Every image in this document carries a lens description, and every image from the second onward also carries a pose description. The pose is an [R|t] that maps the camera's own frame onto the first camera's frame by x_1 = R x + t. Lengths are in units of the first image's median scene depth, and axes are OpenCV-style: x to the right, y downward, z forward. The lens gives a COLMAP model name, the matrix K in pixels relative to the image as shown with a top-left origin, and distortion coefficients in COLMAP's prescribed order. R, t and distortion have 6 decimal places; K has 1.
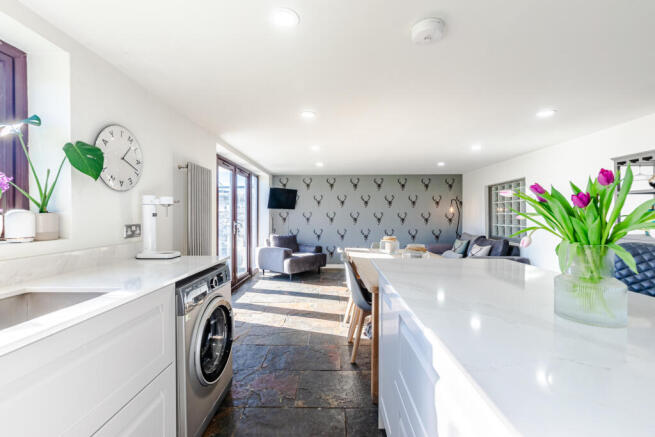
lens RADIAL K [[285.7, 0, 330.0], [0, 285.7, 215.5], [0, 0, 1]] dist [0.003538, 0.000643]
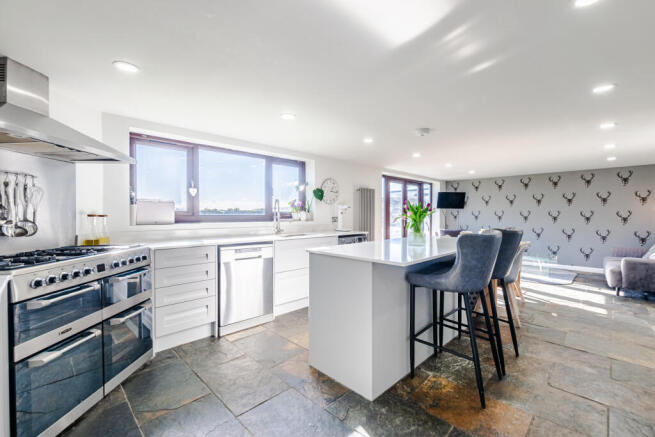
lens RADIAL K [[285.7, 0, 326.8], [0, 285.7, 217.6], [0, 0, 1]] dist [0.003538, 0.000643]
pose [[0.722264, 0.009178, -0.691557, 0.368091], [-0.002417, 0.999939, 0.010747, 0.003793], [0.691613, -0.006090, 0.722242, -0.317394]]
